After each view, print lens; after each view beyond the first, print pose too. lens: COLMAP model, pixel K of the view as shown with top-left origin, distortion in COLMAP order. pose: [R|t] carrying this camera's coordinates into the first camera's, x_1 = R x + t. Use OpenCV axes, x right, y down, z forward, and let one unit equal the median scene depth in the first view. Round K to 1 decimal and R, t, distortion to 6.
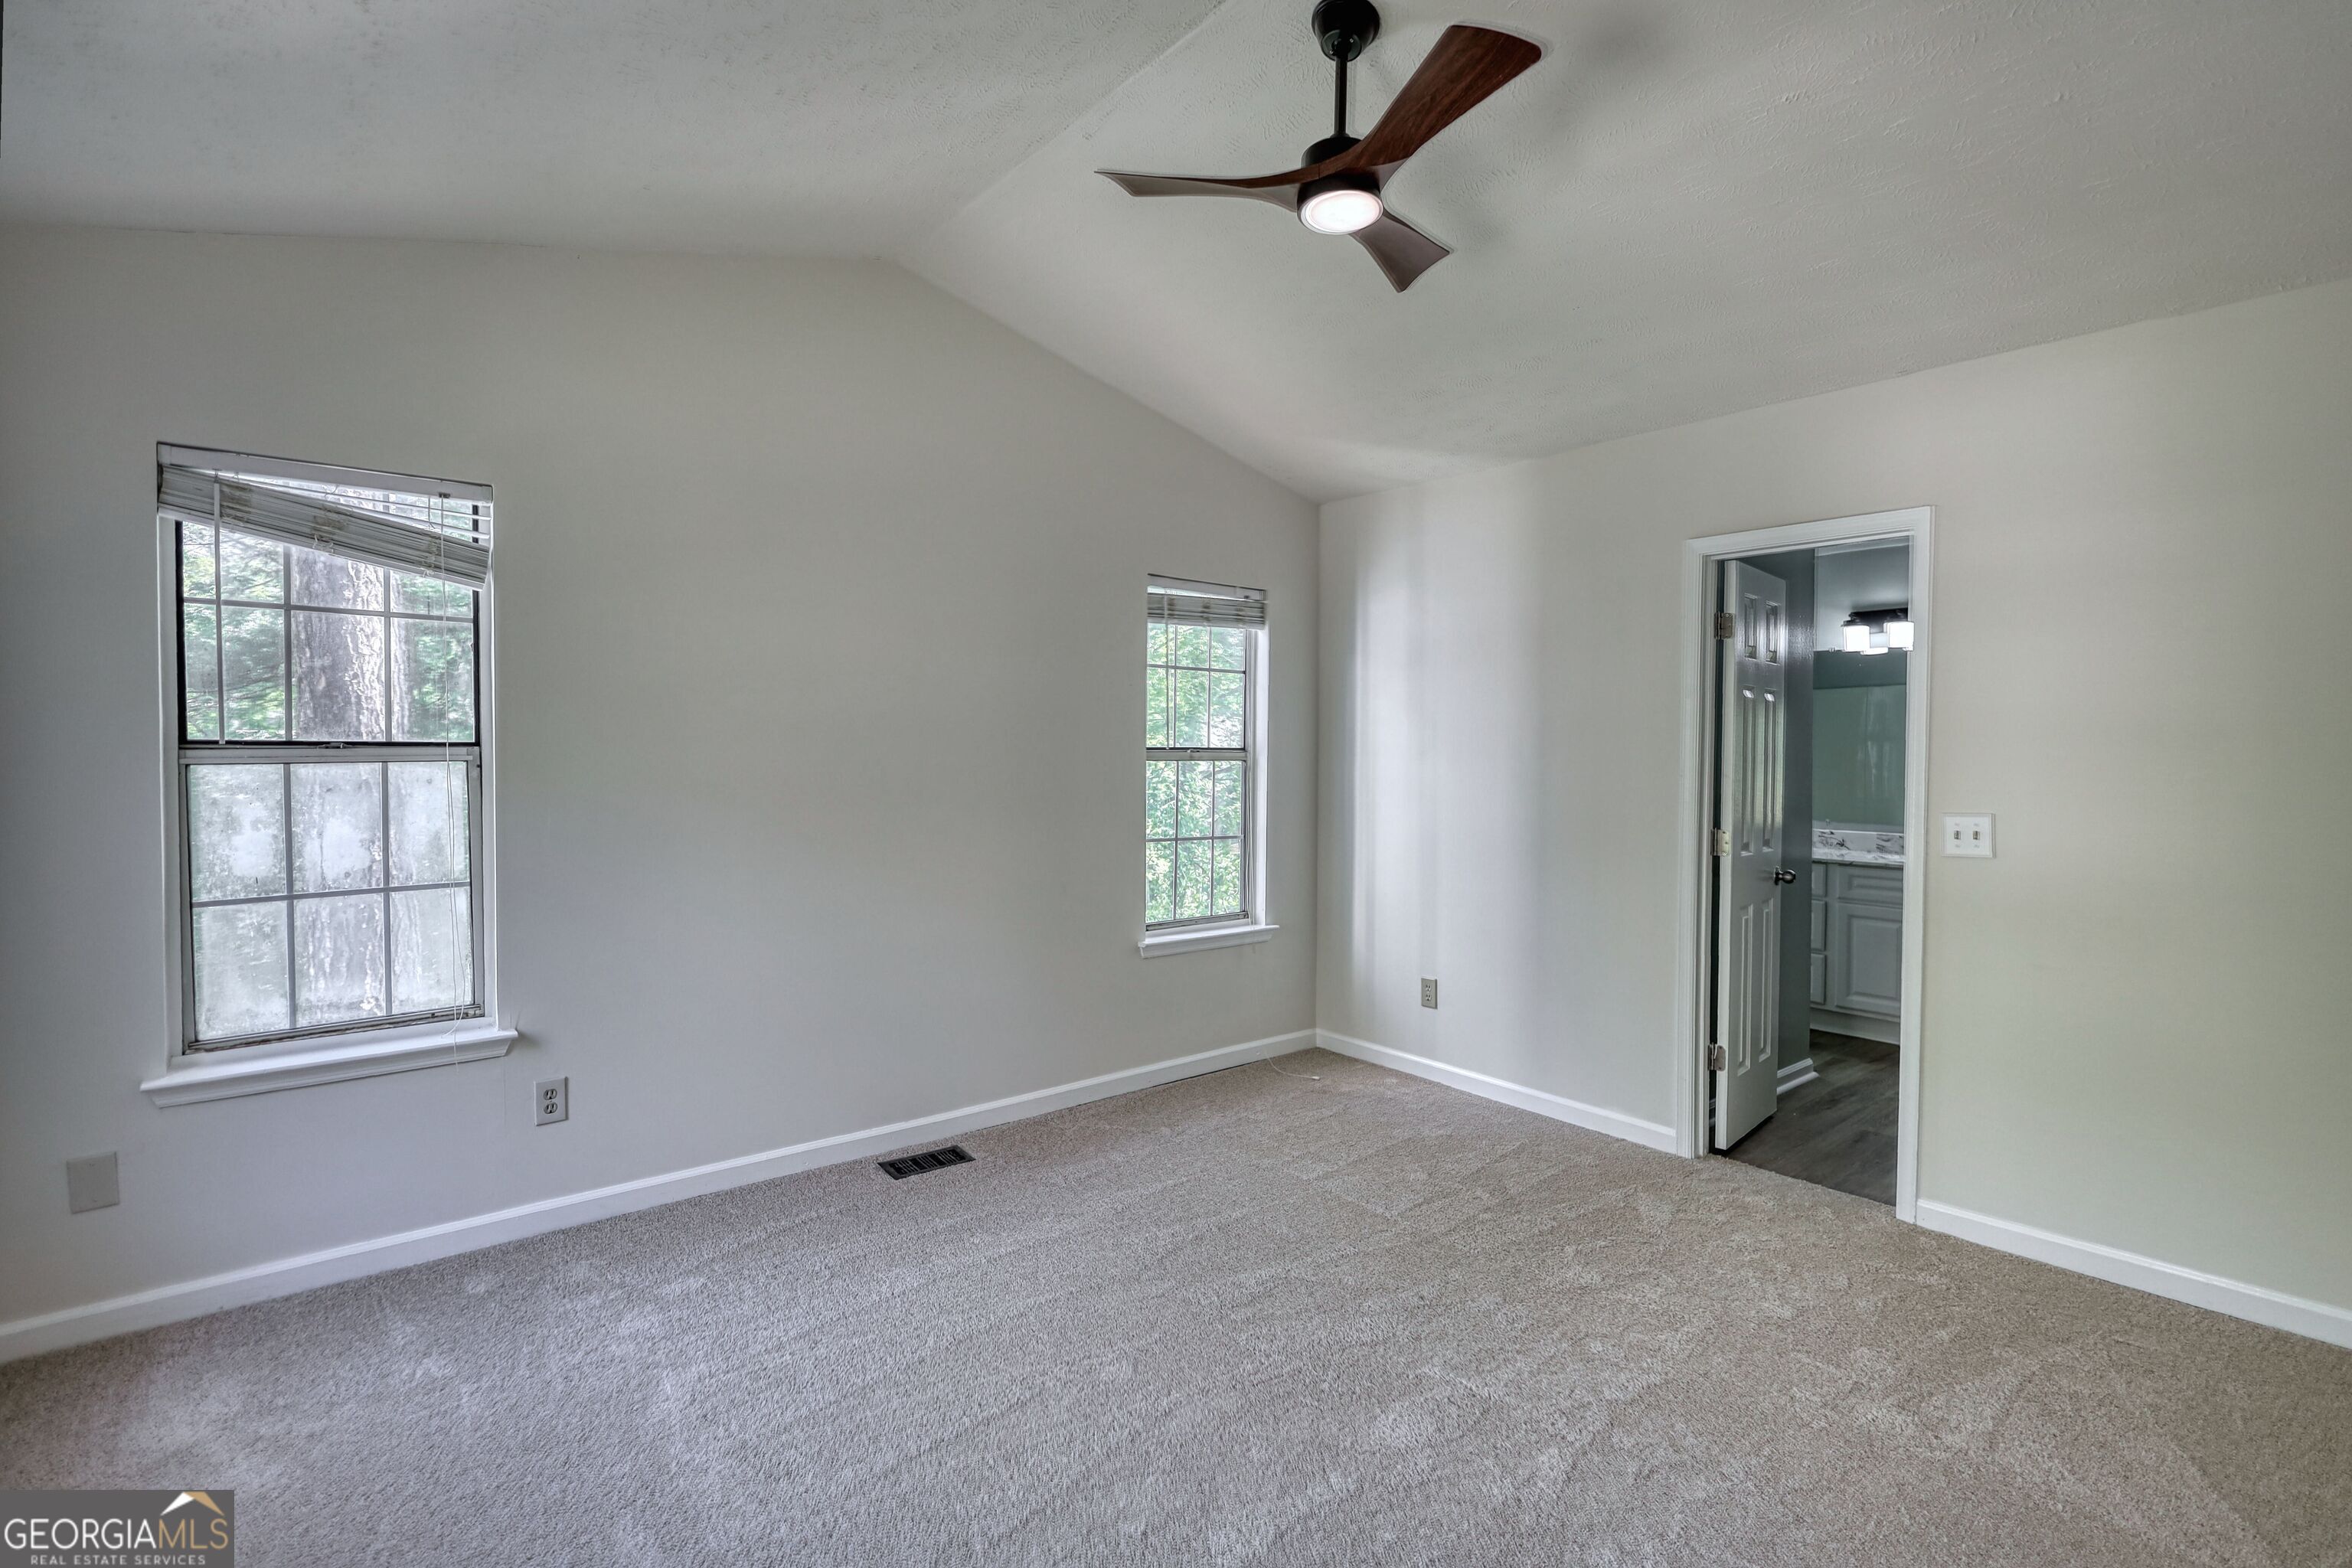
lens RADIAL K [[1101.9, 0, 1158.1], [0, 1101.9, 782.7], [0, 0, 1]] dist [-0.002255, 0.001245]
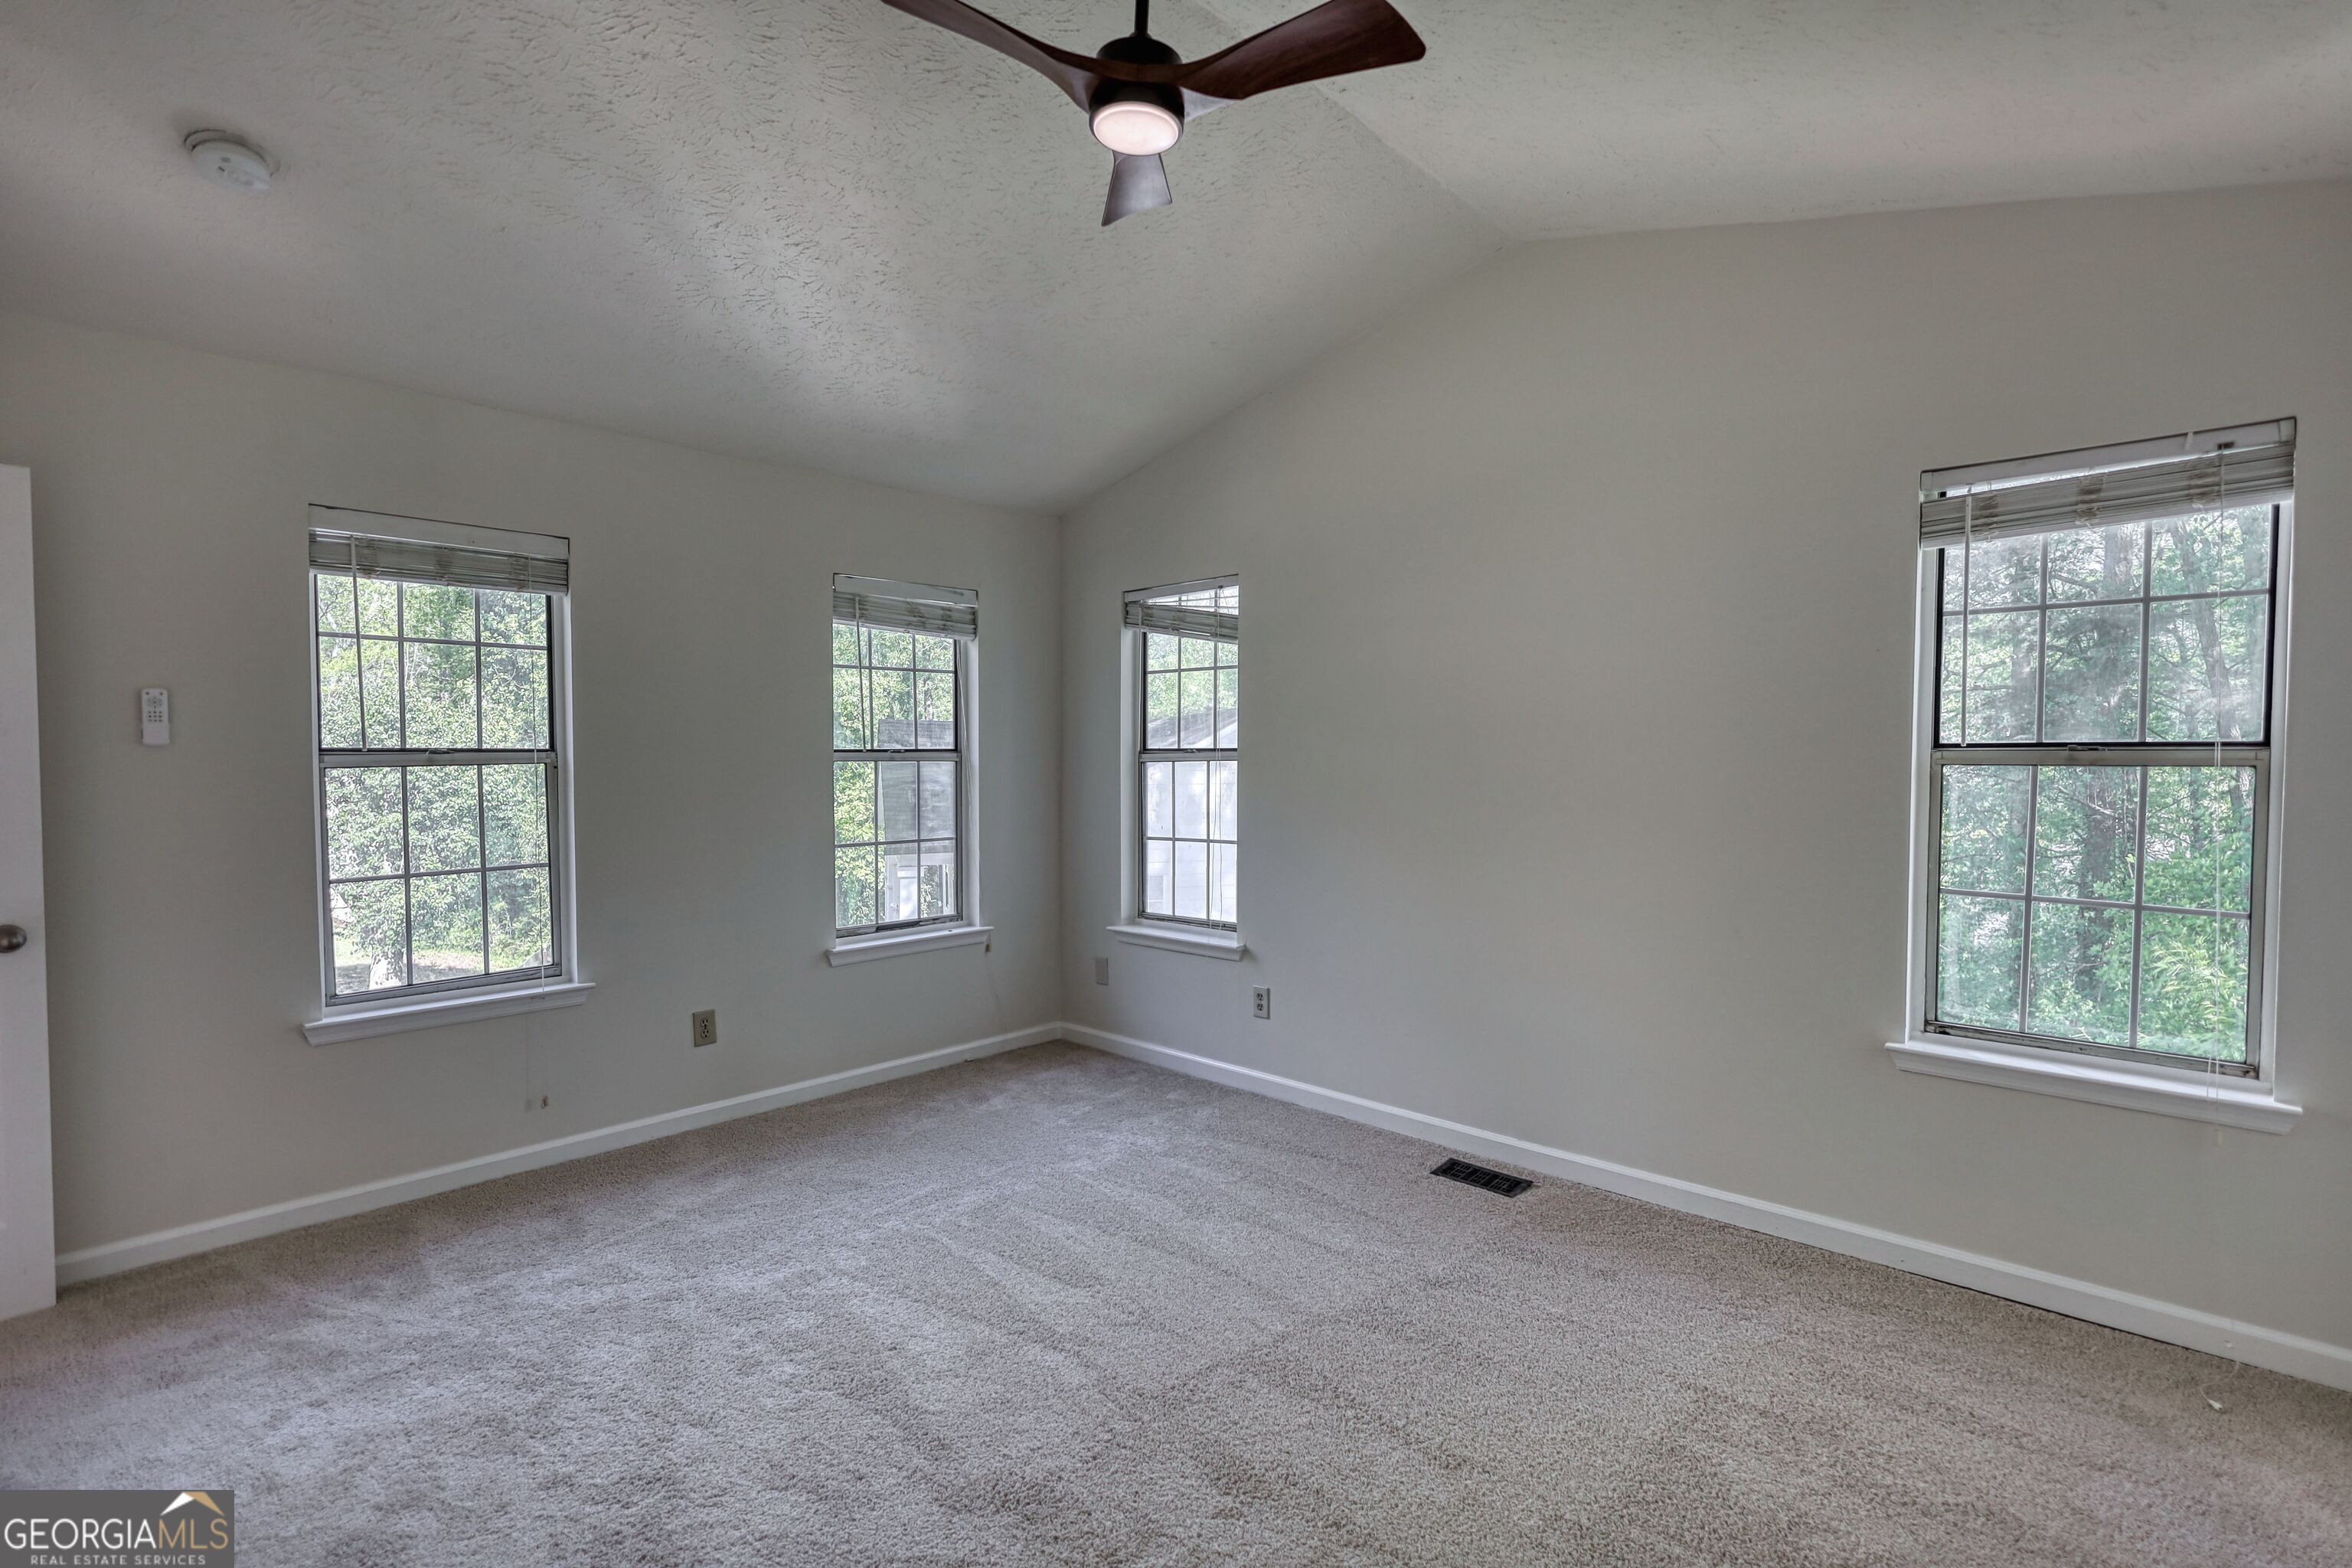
lens RADIAL K [[1101.9, 0, 1157.0], [0, 1101.9, 786.5], [0, 0, 1]] dist [-0.002255, 0.001245]
pose [[0.115284, 0.025978, -0.992993, 0.701950], [-0.024381, 0.999431, 0.023315, -0.013763], [0.993033, 0.021523, 0.115852, 0.594208]]
